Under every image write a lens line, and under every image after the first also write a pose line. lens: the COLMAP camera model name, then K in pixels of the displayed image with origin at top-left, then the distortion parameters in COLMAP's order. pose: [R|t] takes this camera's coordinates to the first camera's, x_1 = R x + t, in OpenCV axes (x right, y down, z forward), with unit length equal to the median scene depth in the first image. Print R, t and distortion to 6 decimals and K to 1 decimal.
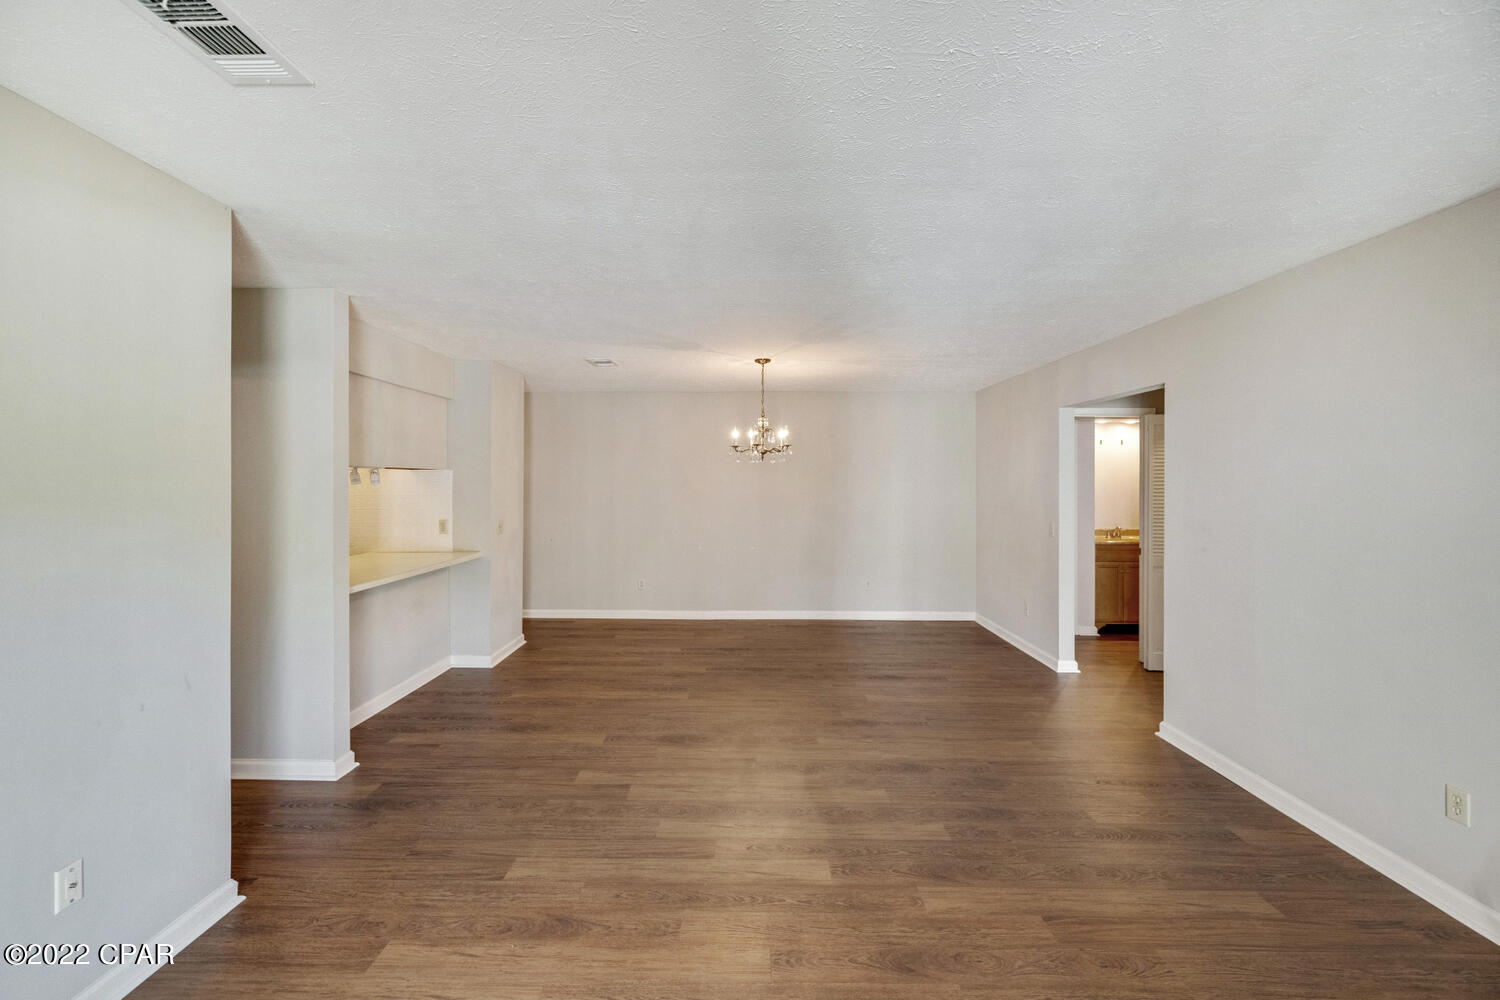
lens RADIAL K [[628.8, 0, 747.1], [0, 628.8, 502.1], [0, 0, 1]] dist [0.000562, 0.000101]
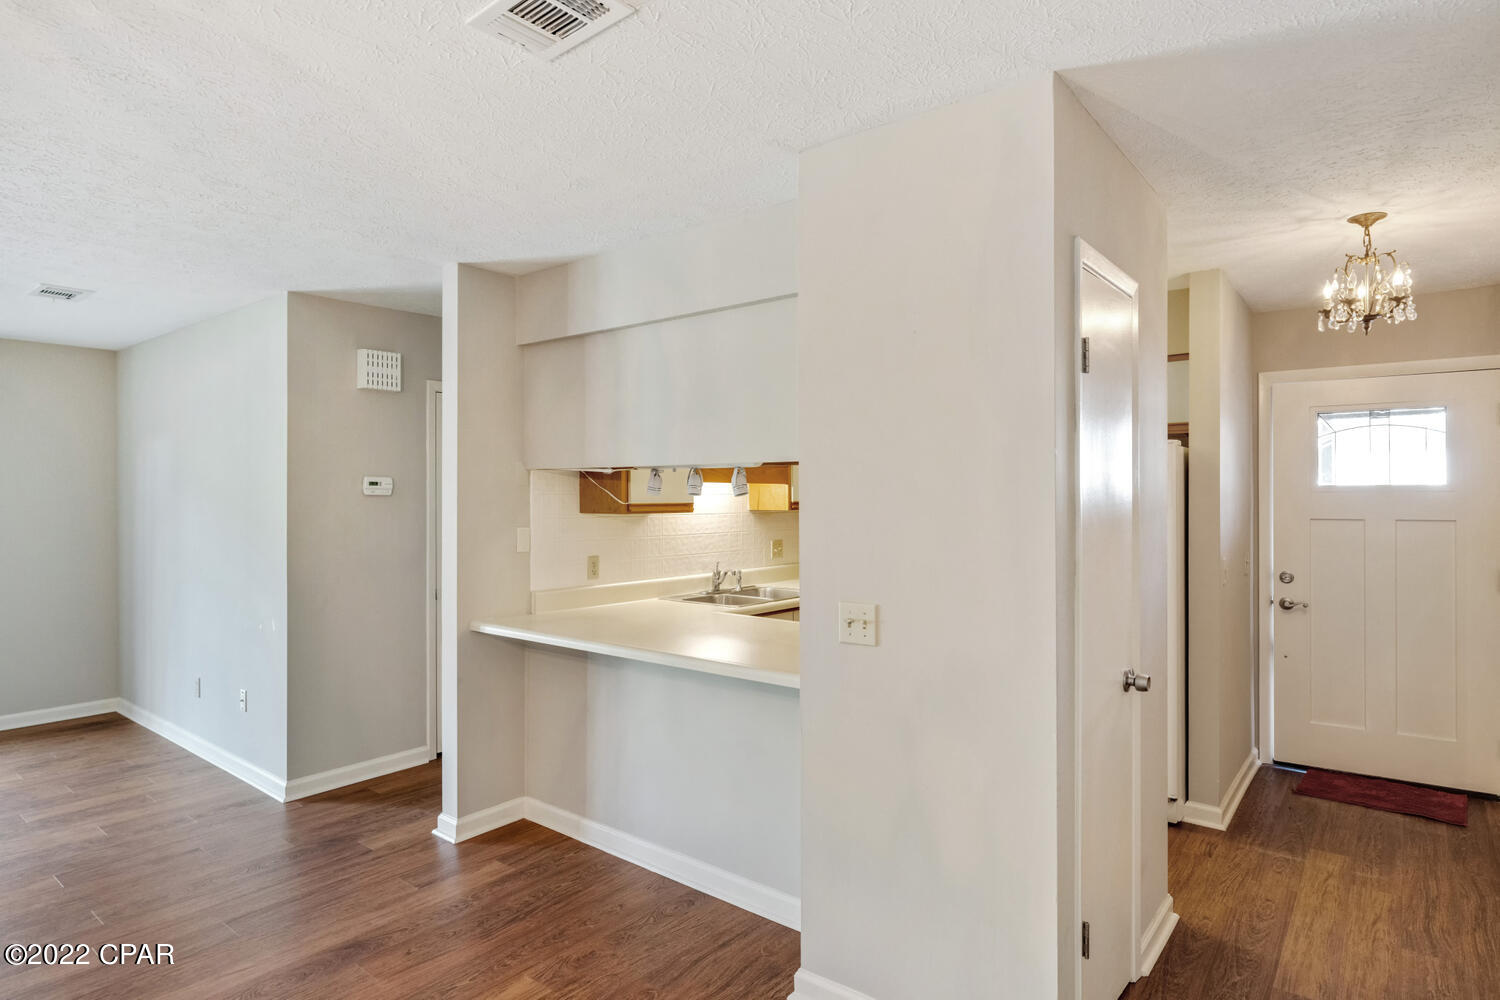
lens RADIAL K [[821.9, 0, 750.0], [0, 821.9, 500.0], [0, 0, 1]] dist [-0.003176, -0.000553]
pose [[-0.620990, -0.000007, -0.783818, -0.030727], [-0.025880, 0.999455, 0.020495, -0.056855], [0.783391, 0.033012, -0.620652, 2.062212]]
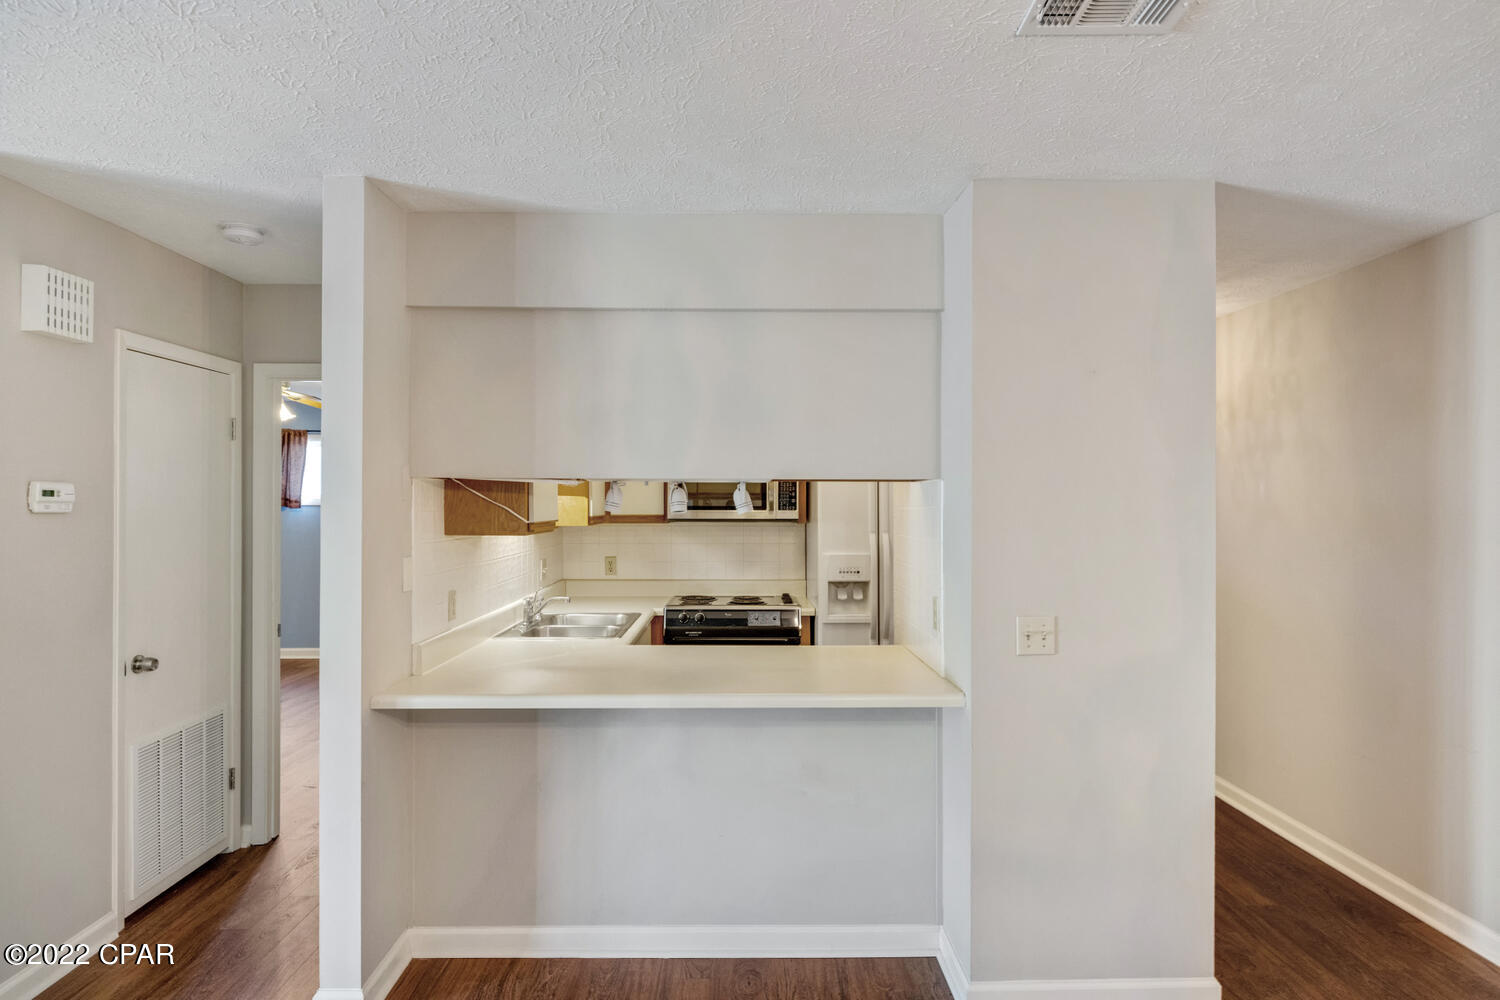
lens RADIAL K [[832.2, 0, 750.0], [0, 832.2, 500.0], [0, 0, 1]] dist [-0.000237, 0.000440]
pose [[0.021007, -0.007435, -0.999752, 0.127276], [-0.031900, 0.999458, -0.008103, -0.048488], [0.999270, 0.032062, 0.020758, 1.390262]]
